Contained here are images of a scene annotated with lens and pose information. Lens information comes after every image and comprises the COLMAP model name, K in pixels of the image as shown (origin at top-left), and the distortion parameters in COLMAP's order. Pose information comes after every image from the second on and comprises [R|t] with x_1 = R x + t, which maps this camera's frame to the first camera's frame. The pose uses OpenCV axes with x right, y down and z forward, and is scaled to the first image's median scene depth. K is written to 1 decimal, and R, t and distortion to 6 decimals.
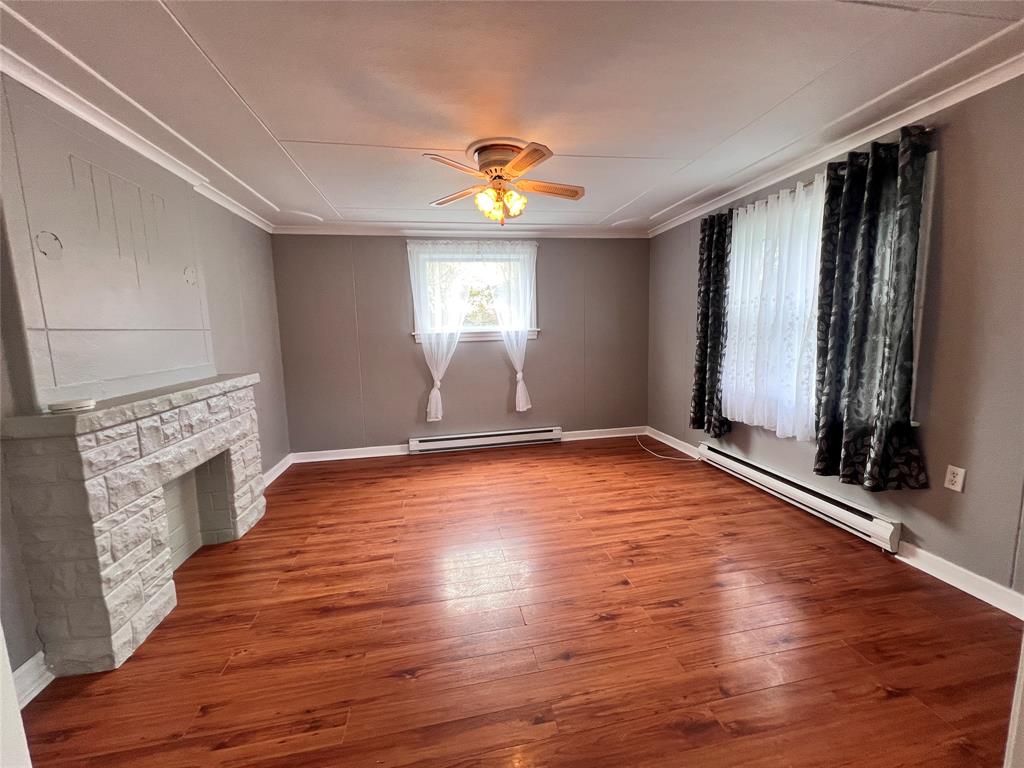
lens RADIAL K [[409.8, 0, 512.4], [0, 409.8, 383.3], [0, 0, 1]] dist [-0.002786, -0.000125]
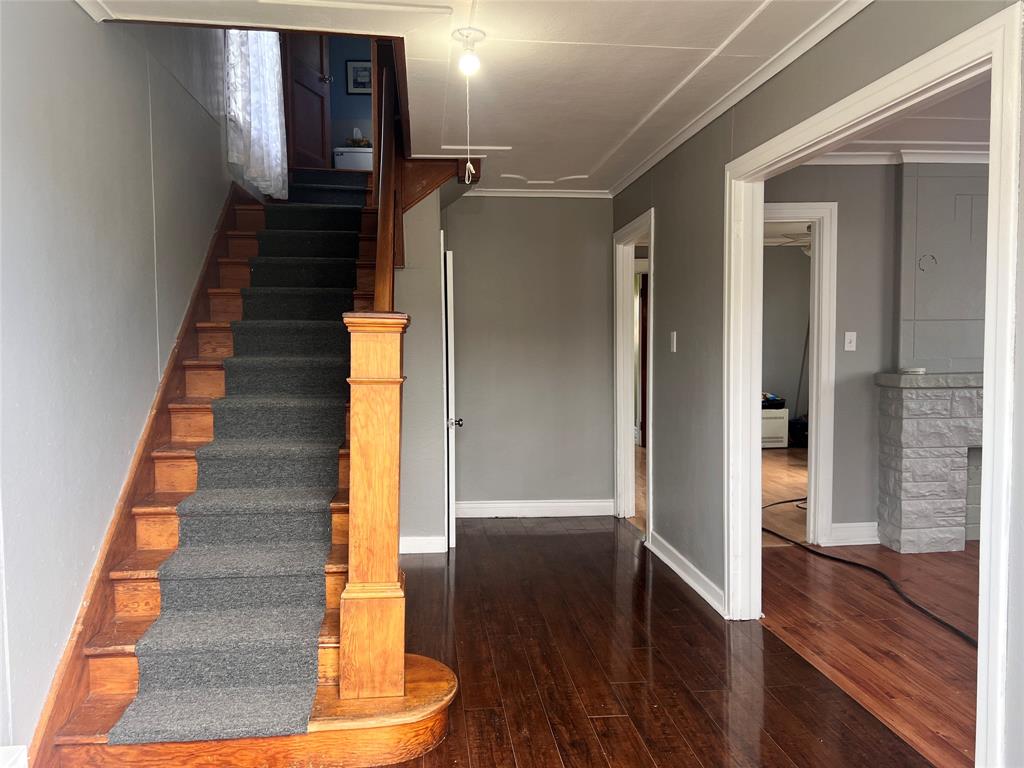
lens RADIAL K [[782.3, 0, 510.0], [0, 782.3, 380.9], [0, 0, 1]] dist [0.009235, 0.002359]
pose [[-0.082892, 0.080696, -0.993286, 1.264718], [-0.117317, 0.988995, 0.090138, 0.003890], [0.989629, 0.124001, -0.072512, -0.167178]]
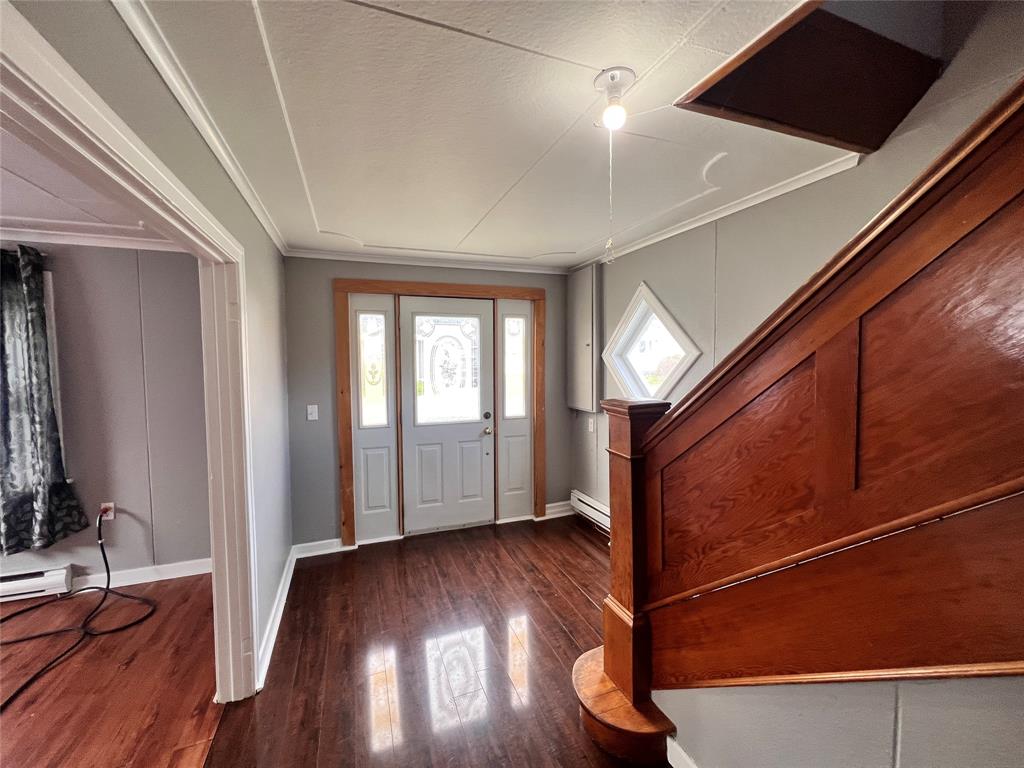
lens RADIAL K [[409.8, 0, 509.9], [0, 409.8, 380.6], [0, 0, 1]] dist [-0.002786, -0.000125]
pose [[-0.172983, -0.024816, 0.984612, -0.482993], [0.137735, 0.989250, 0.049131, -0.081711], [-0.975247, 0.144114, -0.167705, -0.156170]]
